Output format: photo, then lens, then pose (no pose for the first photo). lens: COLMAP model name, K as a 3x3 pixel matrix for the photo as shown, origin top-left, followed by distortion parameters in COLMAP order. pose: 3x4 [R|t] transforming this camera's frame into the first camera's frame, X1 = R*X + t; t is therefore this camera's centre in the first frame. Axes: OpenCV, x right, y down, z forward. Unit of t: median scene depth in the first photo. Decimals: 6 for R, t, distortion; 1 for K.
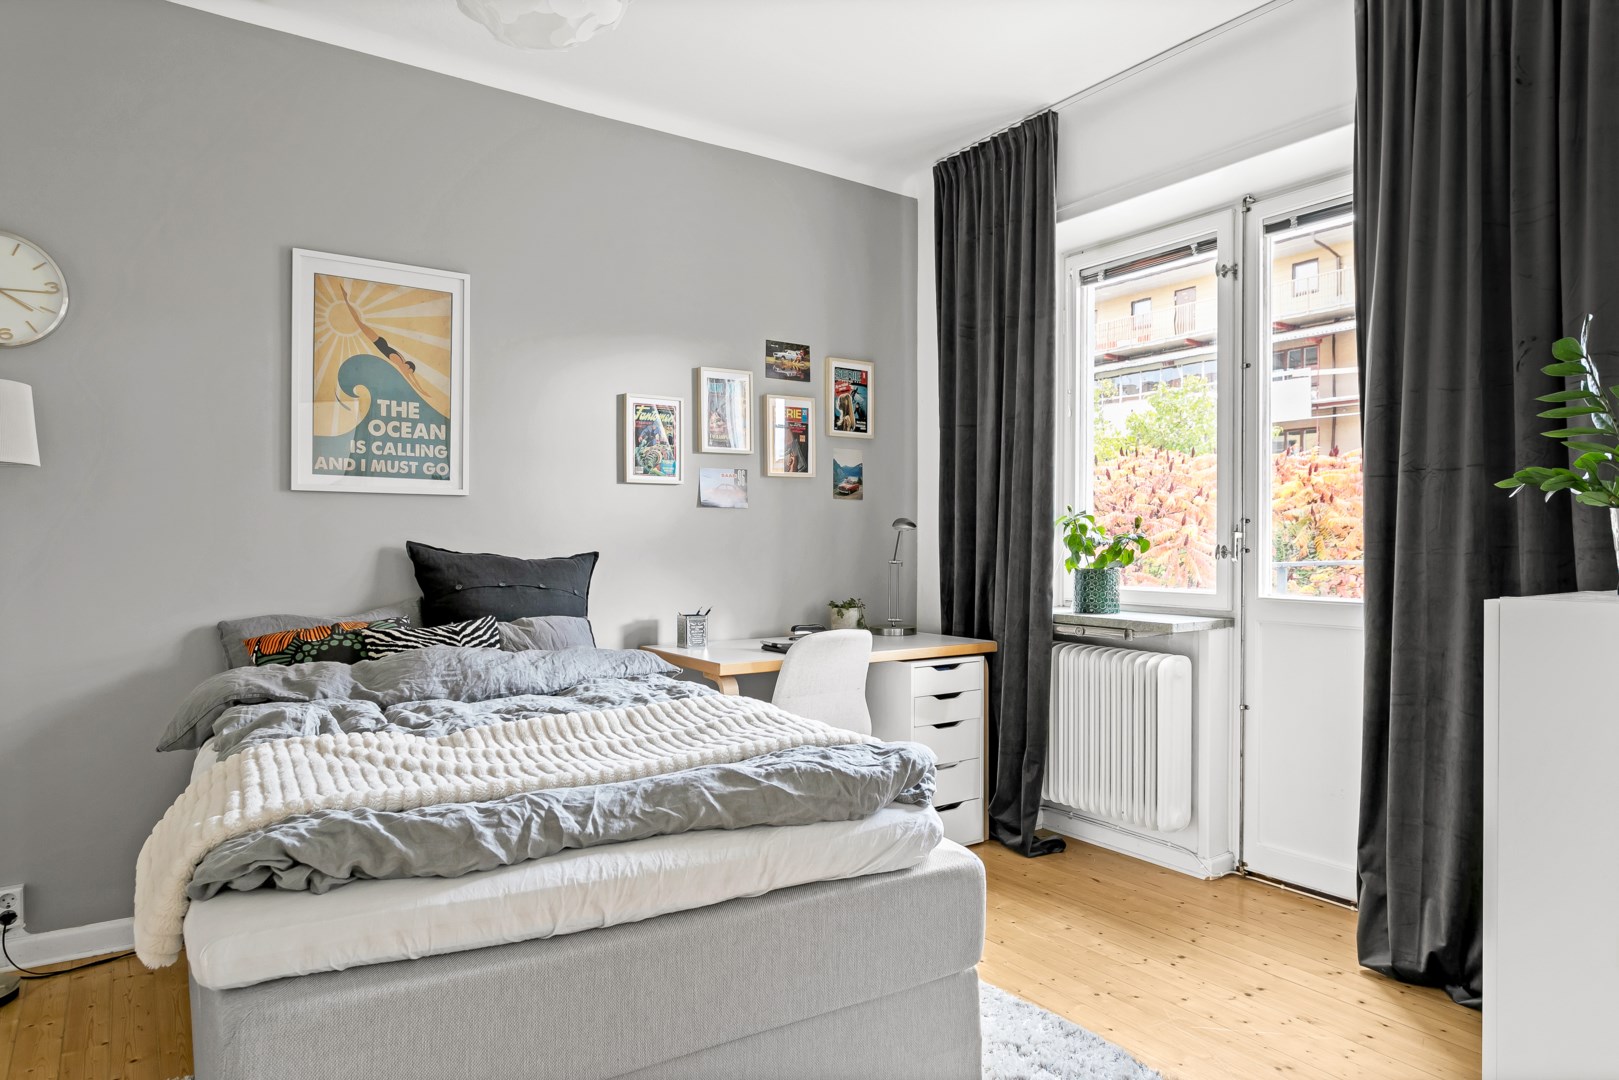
lens RADIAL K [[985.3, 0, 818.5], [0, 985.3, 551.2], [0, 0, 1]] dist [-0.003720, 0.008710]
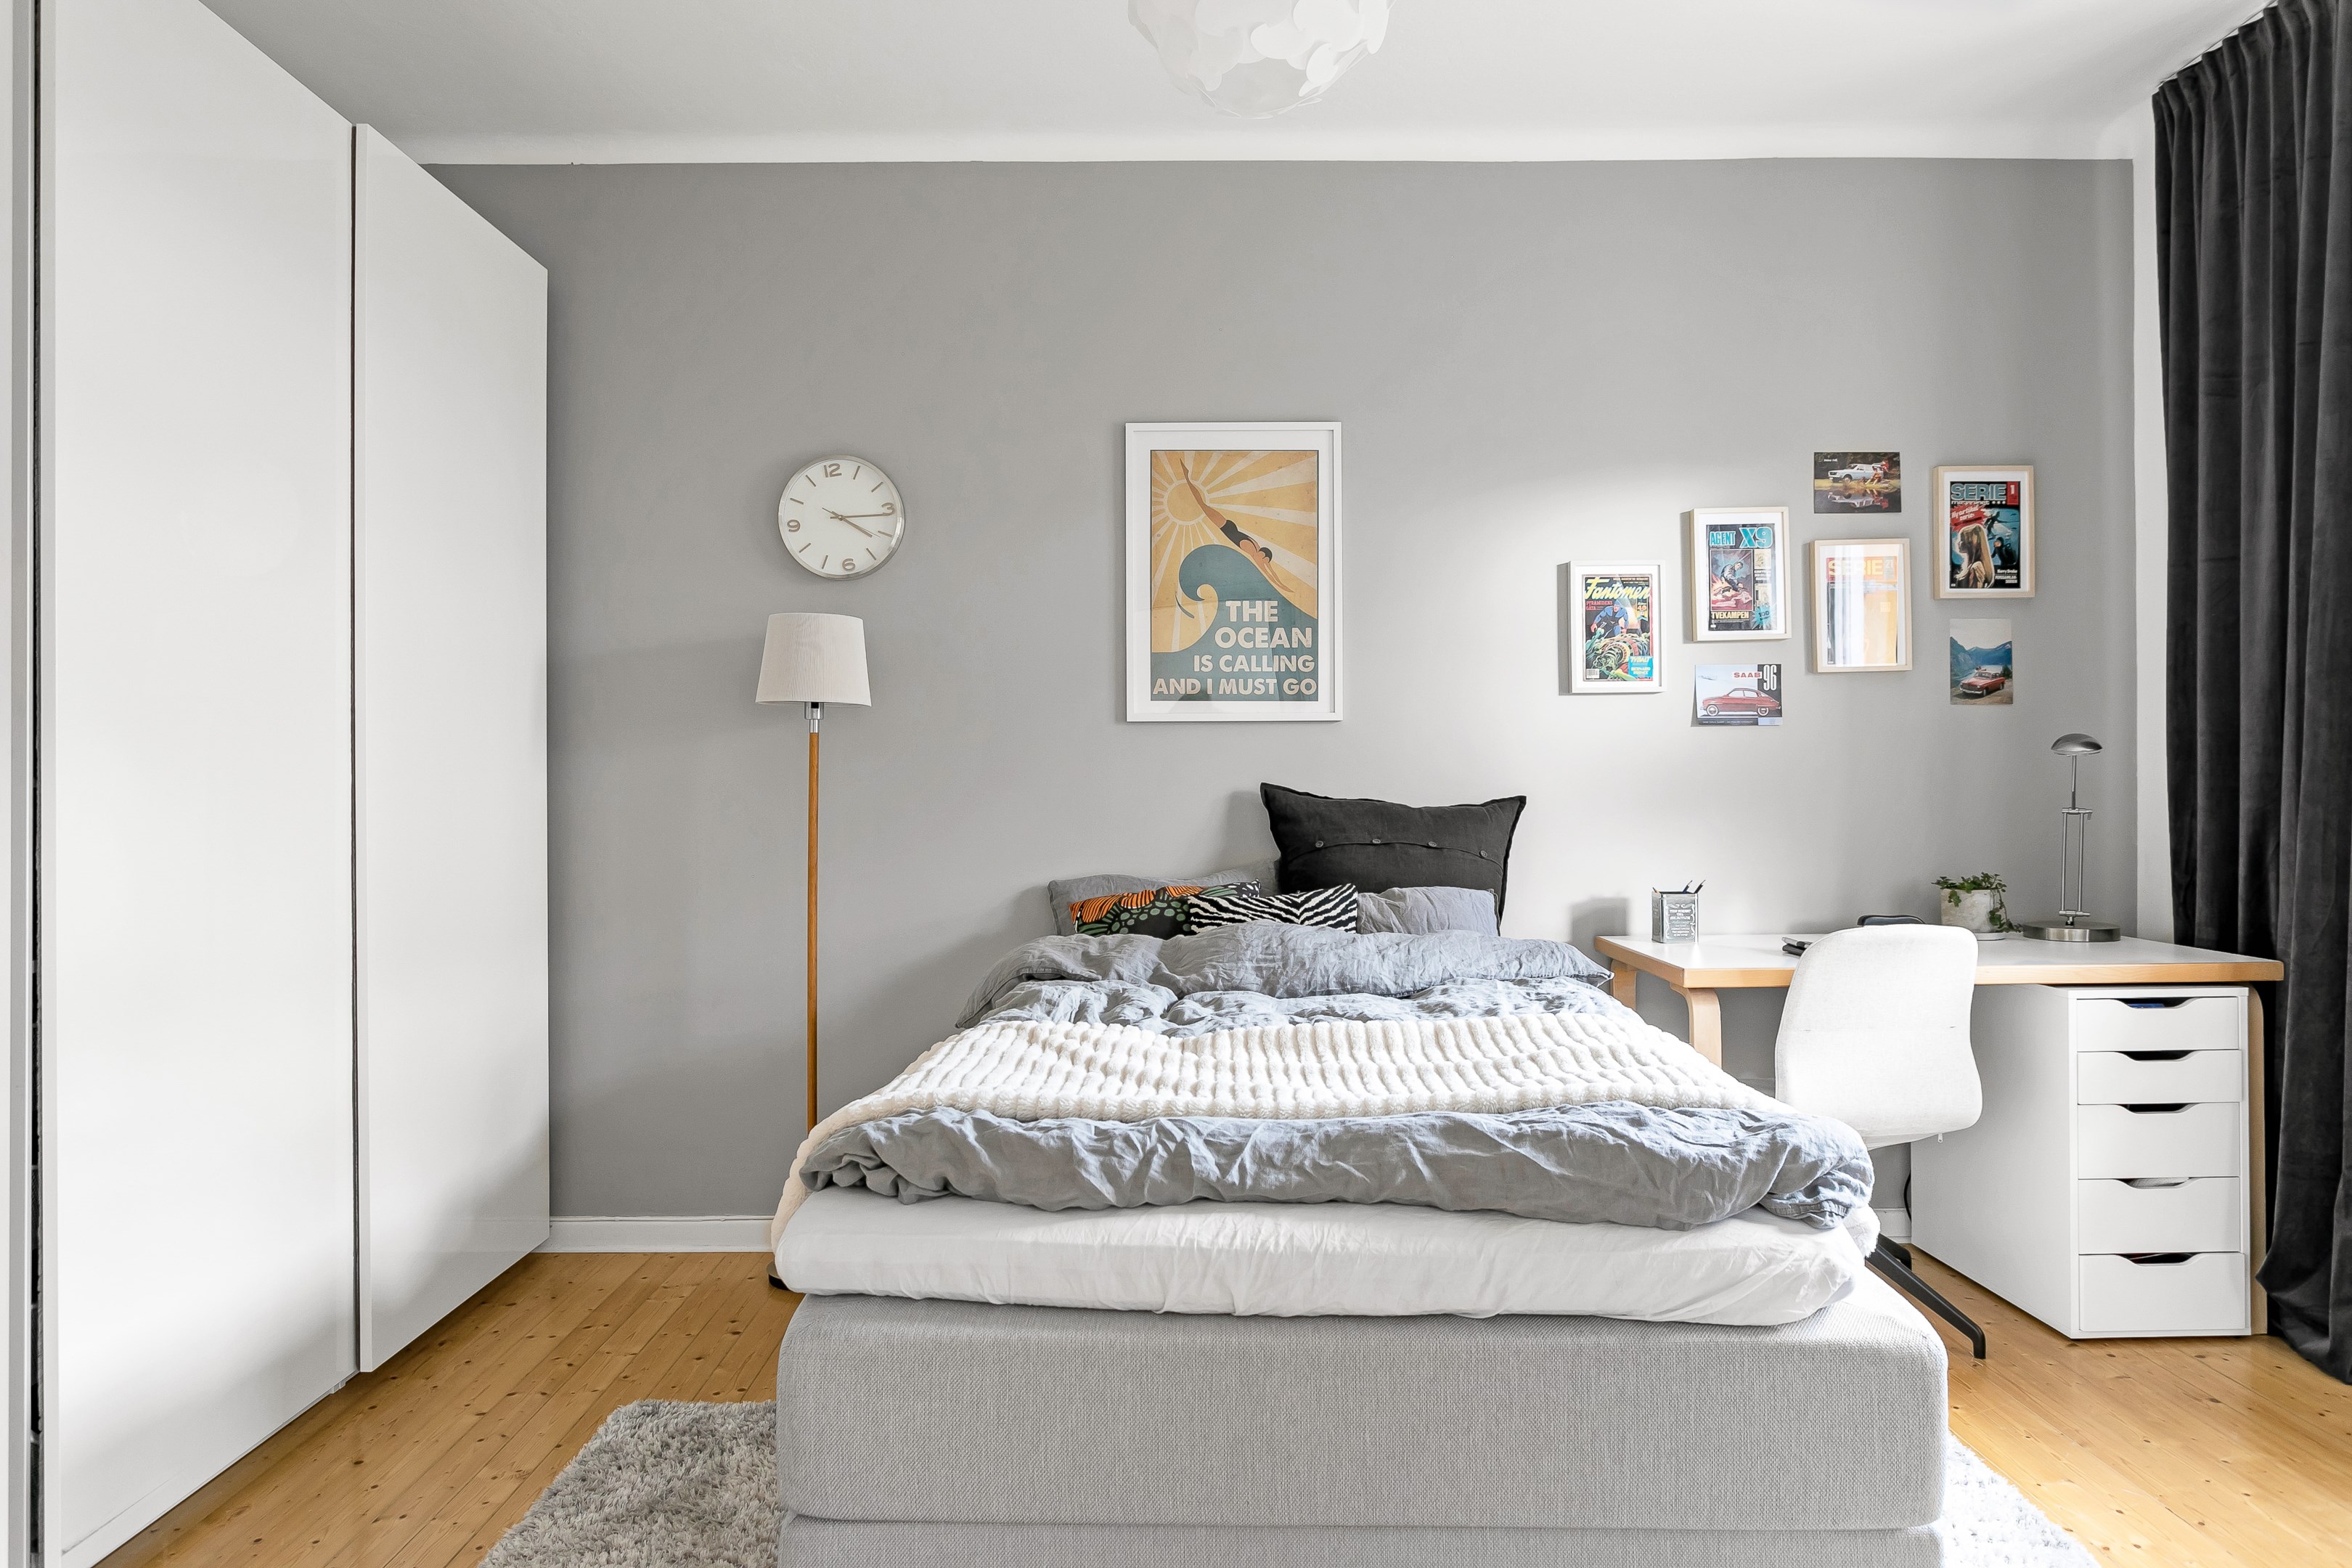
lens RADIAL K [[1431.4, 0, 1218.9], [0, 1431.4, 795.1], [0, 0, 1]] dist [-0.003720, 0.008710]
pose [[0.832270, -0.005121, -0.554347, 0.174783], [0.004861, 0.999986, -0.001940, 0.000999], [0.554350, -0.001080, 0.832283, 0.058072]]
